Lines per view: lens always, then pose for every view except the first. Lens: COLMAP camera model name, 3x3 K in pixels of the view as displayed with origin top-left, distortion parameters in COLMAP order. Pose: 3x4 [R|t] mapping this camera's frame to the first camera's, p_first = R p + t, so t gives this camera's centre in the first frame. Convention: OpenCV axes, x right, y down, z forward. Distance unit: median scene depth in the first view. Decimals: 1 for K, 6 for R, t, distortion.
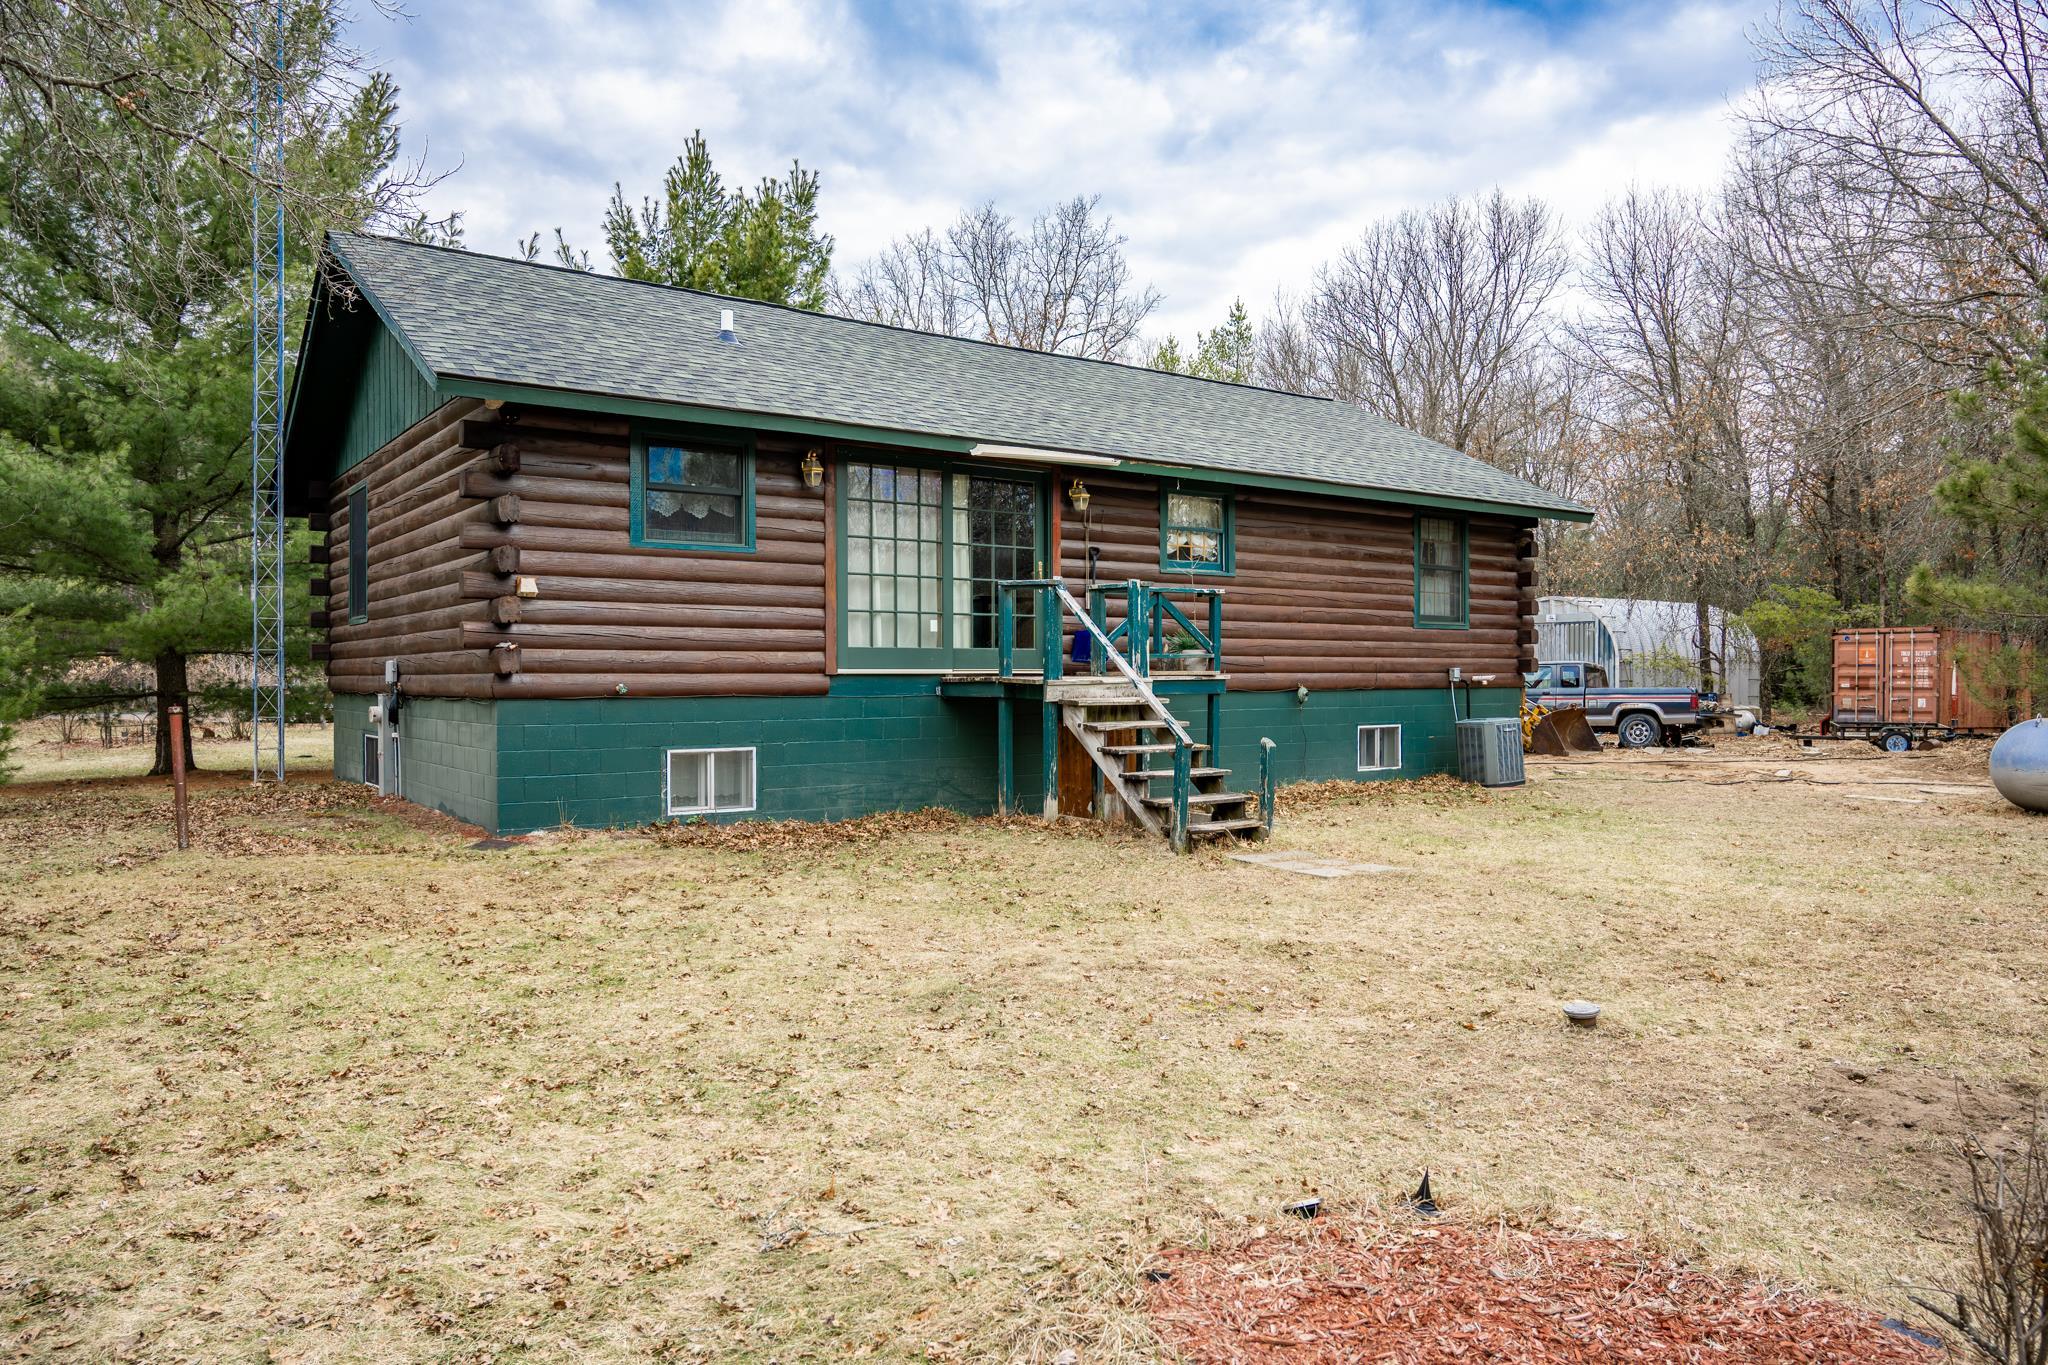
lens RADIAL K [[1366.1, 0, 1022.1], [0, 1366.1, 671.4], [0, 0, 1]] dist [-0.005965, -0.000454]
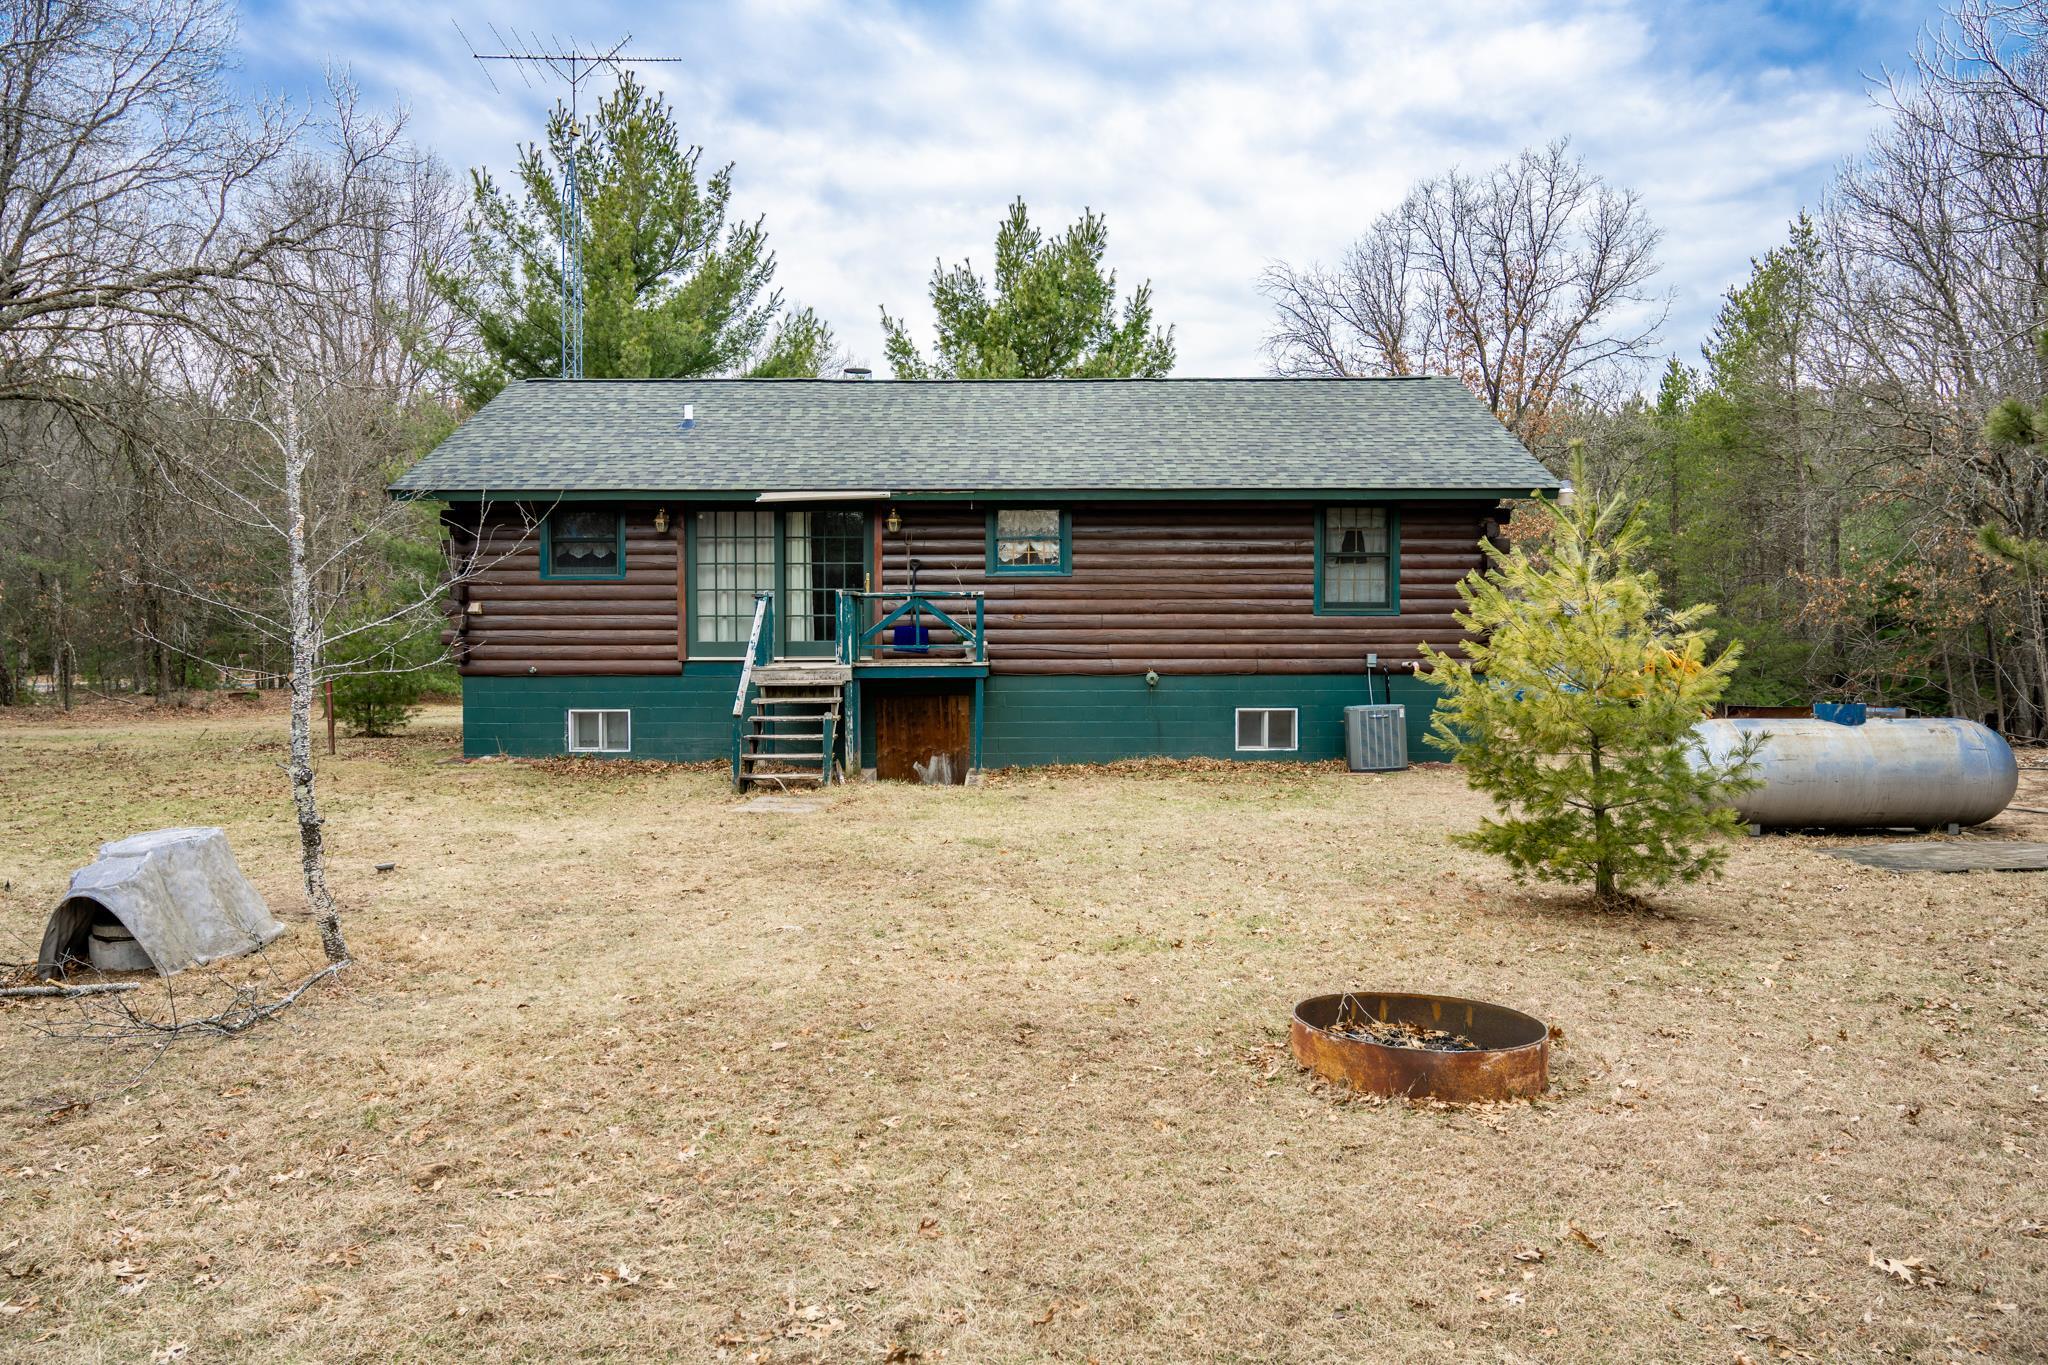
lens RADIAL K [[1366.1, 0, 1022.1], [0, 1366.1, 671.4], [0, 0, 1]] dist [-0.005965, -0.000454]
pose [[0.809568, 0.014044, -0.586858, 0.902998], [0.001797, 0.999650, 0.026401, -0.021957], [0.587023, -0.022428, 0.809260, 0.040866]]
